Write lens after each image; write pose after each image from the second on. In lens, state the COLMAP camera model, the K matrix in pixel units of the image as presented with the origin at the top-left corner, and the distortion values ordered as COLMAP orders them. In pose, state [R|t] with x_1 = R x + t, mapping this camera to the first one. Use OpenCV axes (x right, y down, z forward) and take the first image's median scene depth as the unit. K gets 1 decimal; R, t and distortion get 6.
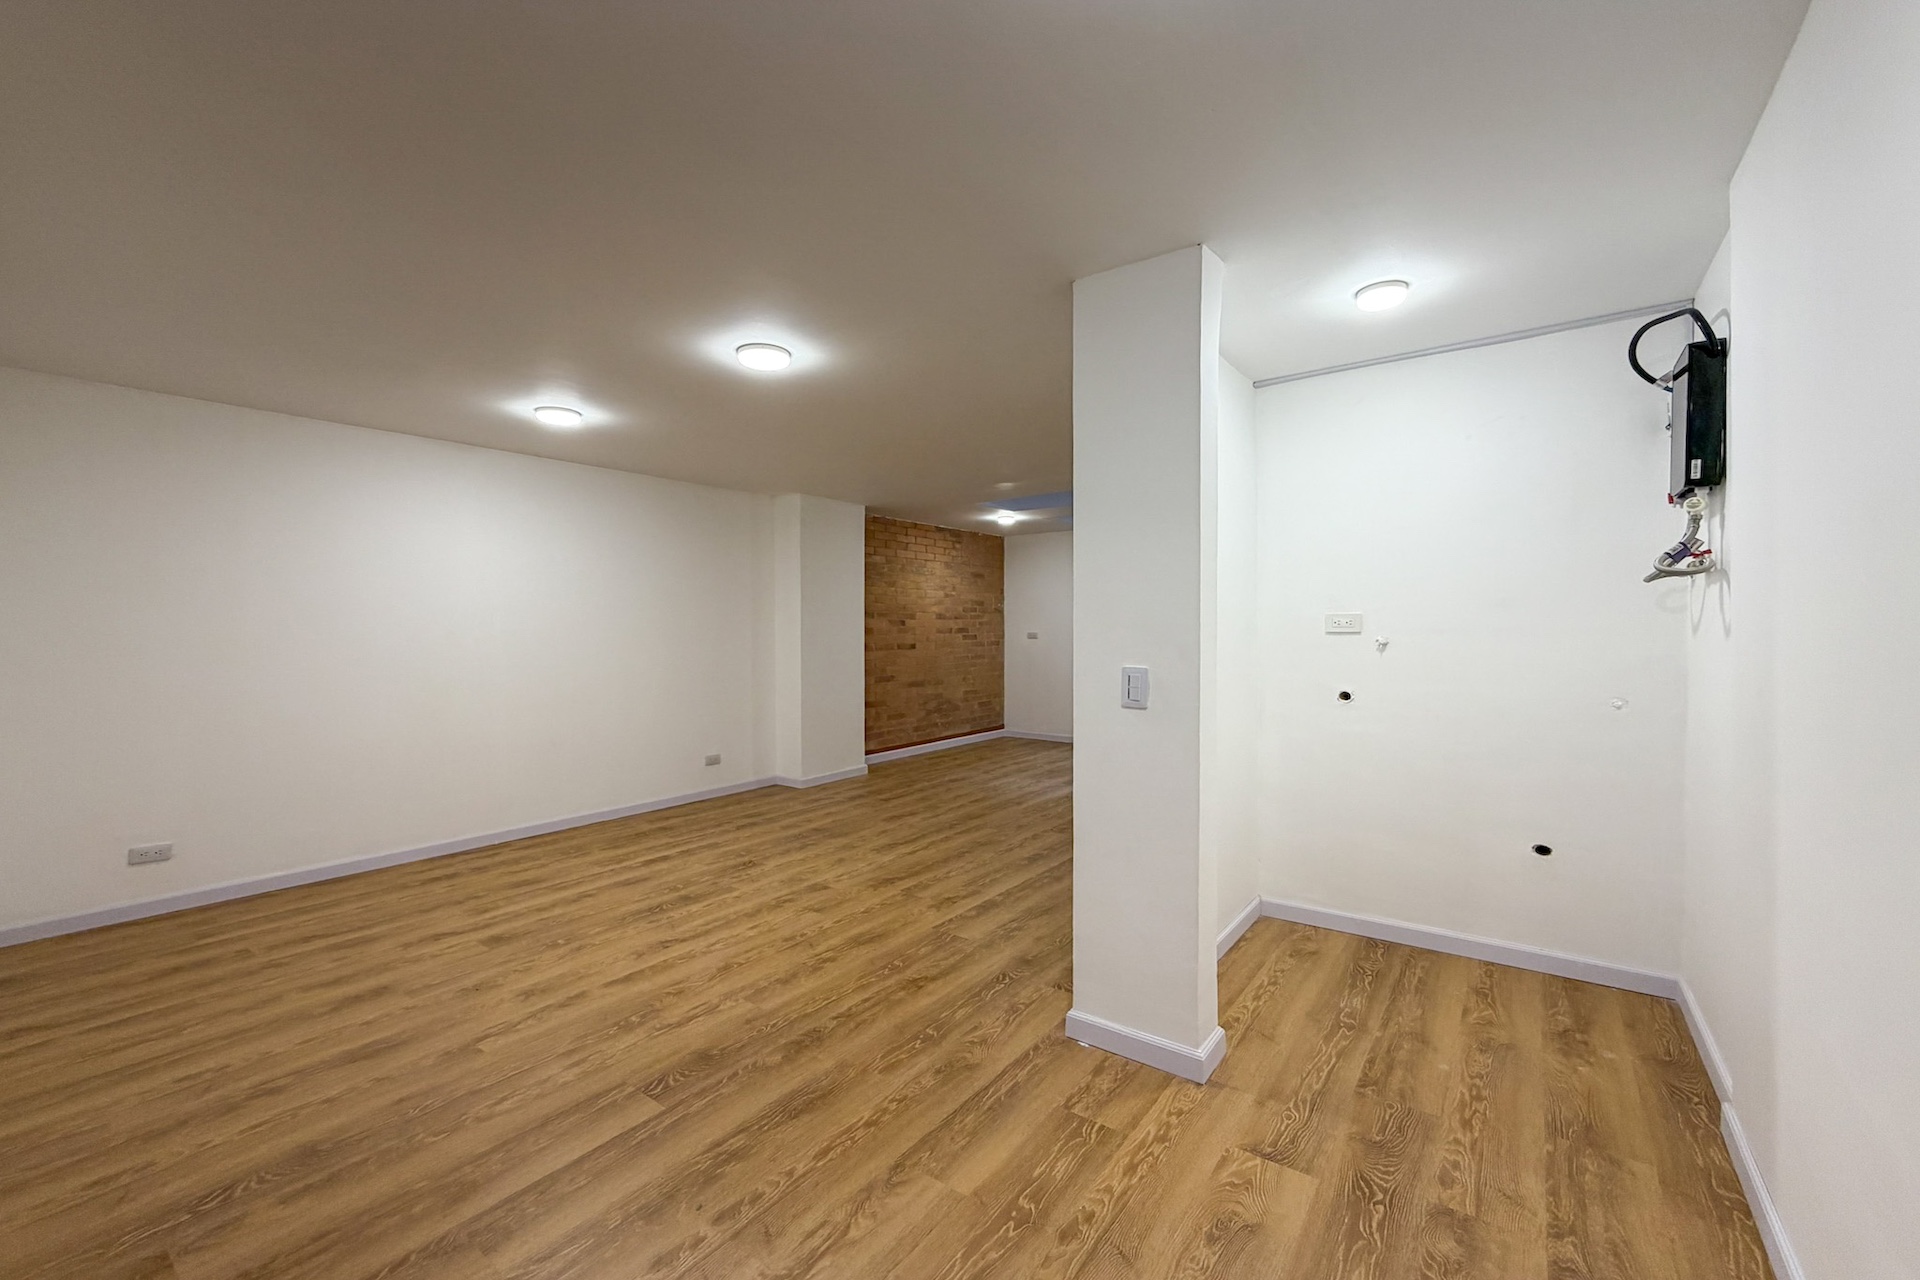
lens RADIAL K [[766.5, 0, 957.3], [0, 766.5, 640.3], [0, 0, 1]] dist [-0.000471, 0.000024]
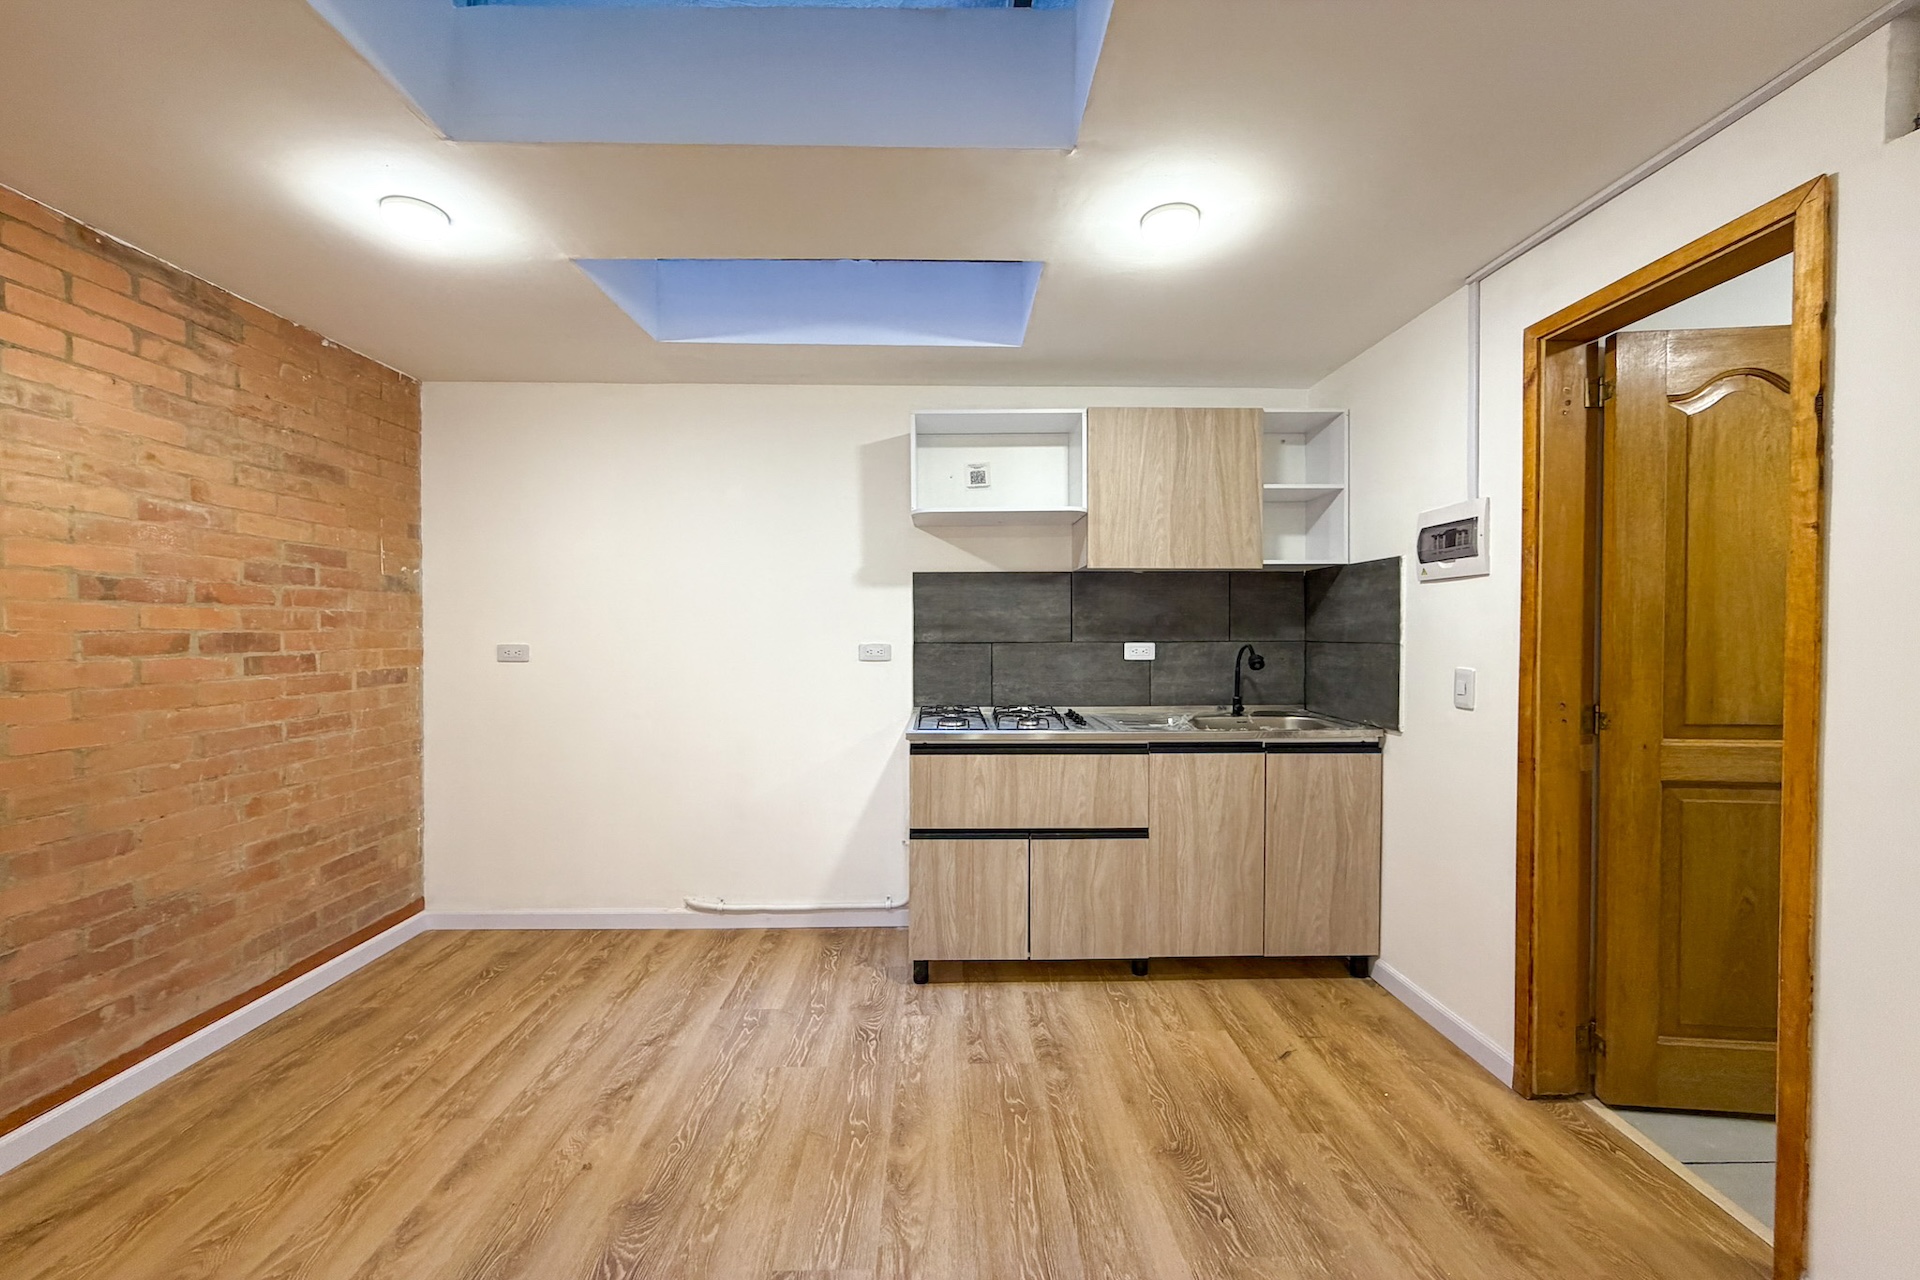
lens RADIAL K [[771.7, 0, 951.6], [0, 771.7, 644.4], [0, 0, 1]] dist [0.000125, -0.000111]
pose [[0.796265, -0.008057, 0.604894, 0.073530], [0.007643, 0.999965, 0.003257, -0.018322], [-0.604899, 0.002030, 0.796300, 1.010480]]
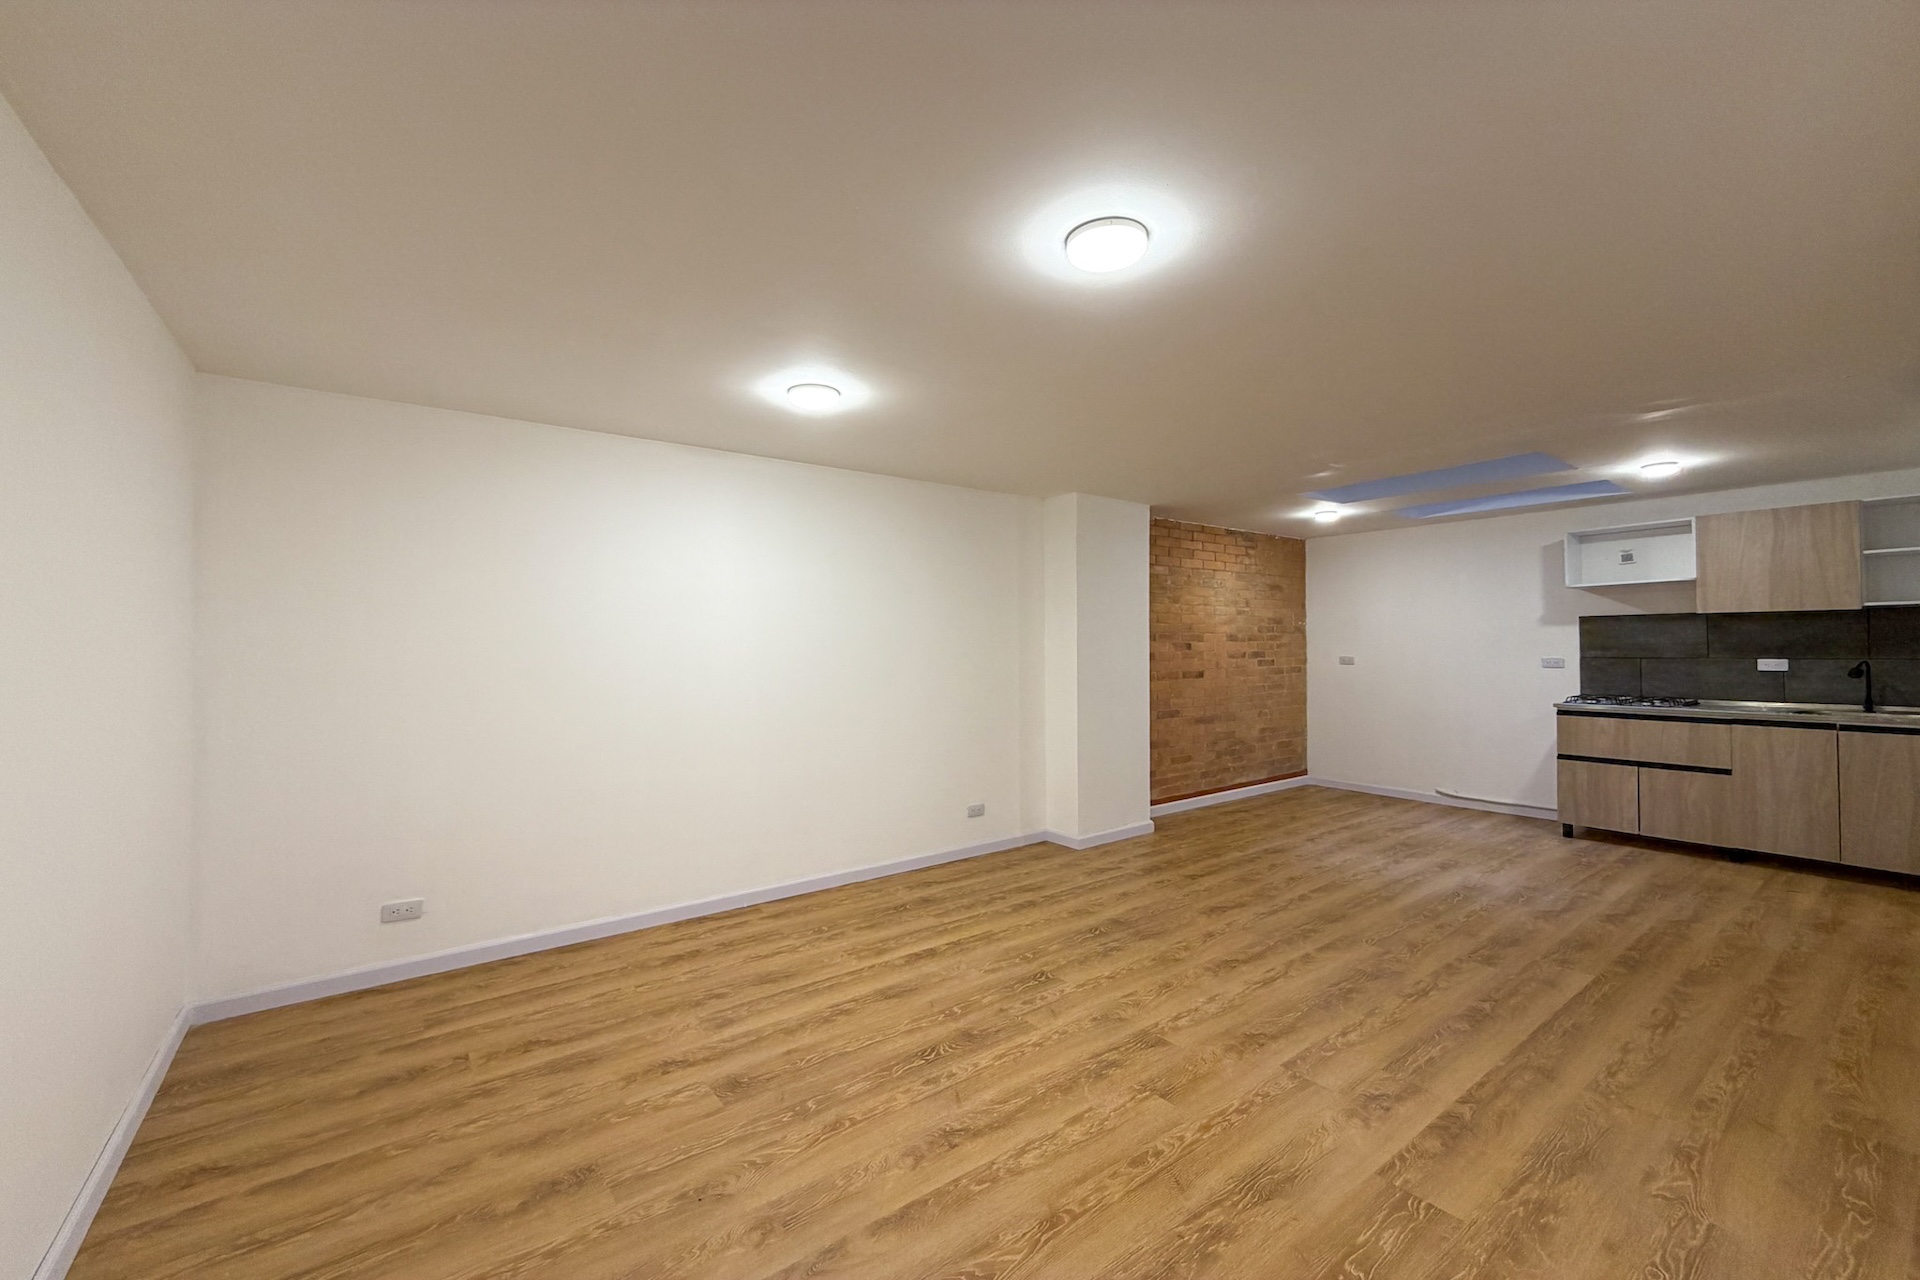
lens RADIAL K [[760.0, 0, 965.9], [0, 760.0, 637.2], [0, 0, 1]] dist [-0.002576, -0.000333]
pose [[0.960810, -0.004280, -0.277174, -0.113961], [-0.002972, 0.999664, -0.025739, -0.016242], [0.277191, 0.025554, 0.960475, 0.220096]]
